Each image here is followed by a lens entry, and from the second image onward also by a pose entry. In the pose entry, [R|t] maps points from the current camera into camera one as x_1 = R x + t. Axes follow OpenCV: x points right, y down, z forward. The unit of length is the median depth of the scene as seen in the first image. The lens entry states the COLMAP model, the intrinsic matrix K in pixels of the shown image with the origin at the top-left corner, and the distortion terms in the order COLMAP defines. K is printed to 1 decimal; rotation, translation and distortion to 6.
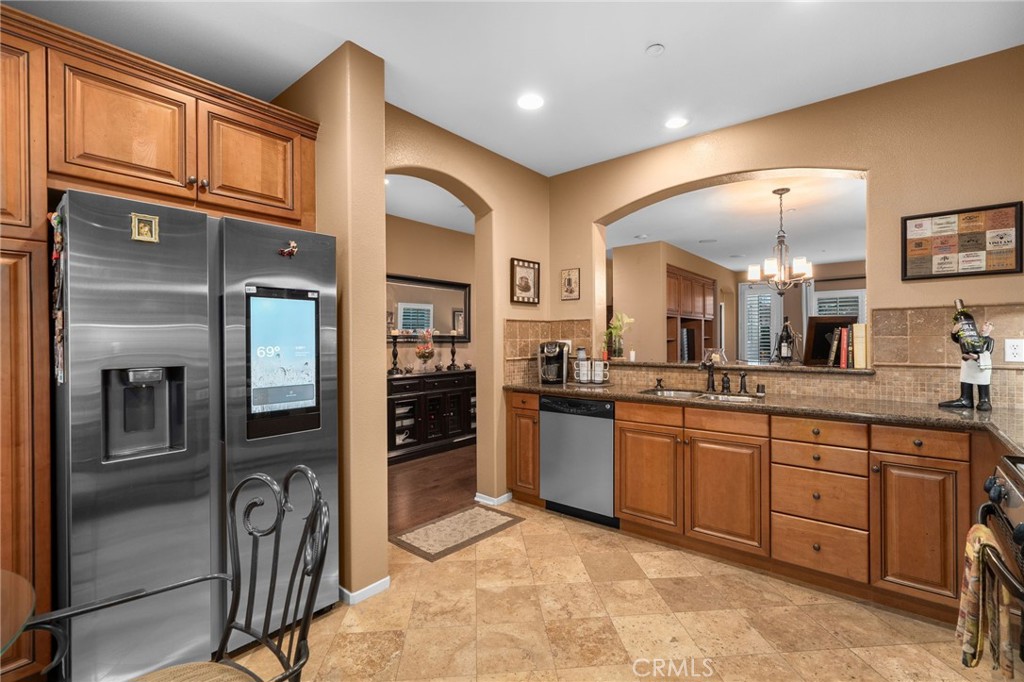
lens RADIAL K [[463.9, 0, 512.0], [0, 463.9, 339.9], [0, 0, 1]] dist [0.000937, 0.000071]
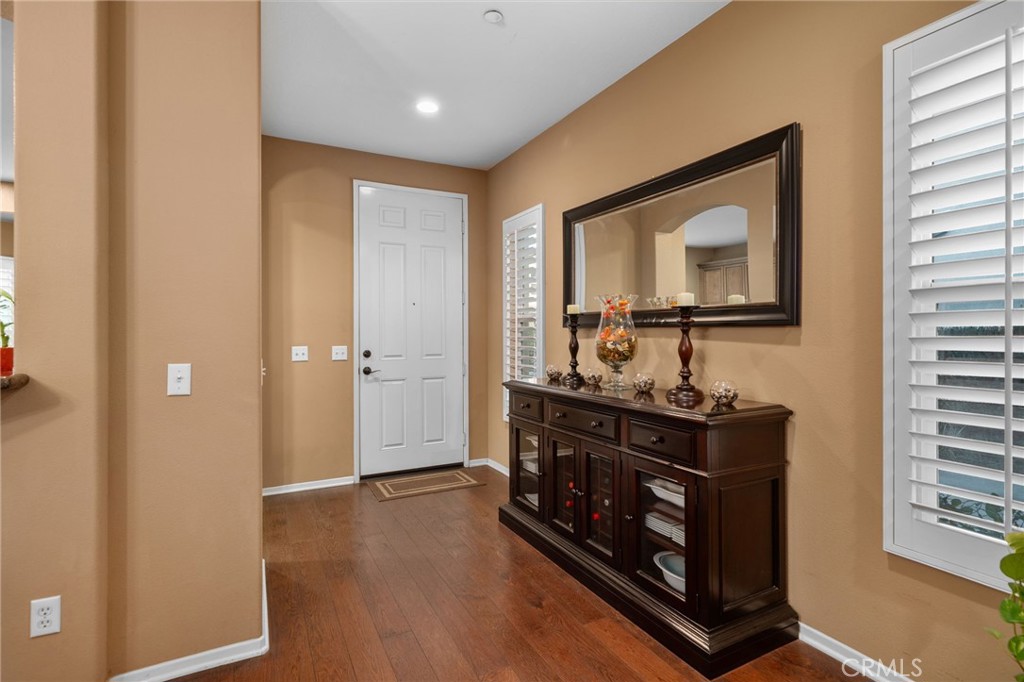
lens RADIAL K [[463.9, 0, 510.6], [0, 463.9, 337.0], [0, 0, 1]] dist [0.000937, 0.000071]
pose [[-0.366671, 0.012795, -0.930263, 0.263261], [0.002898, 0.999916, 0.012611, 0.009292], [0.930346, 0.001928, -0.366678, 1.011334]]
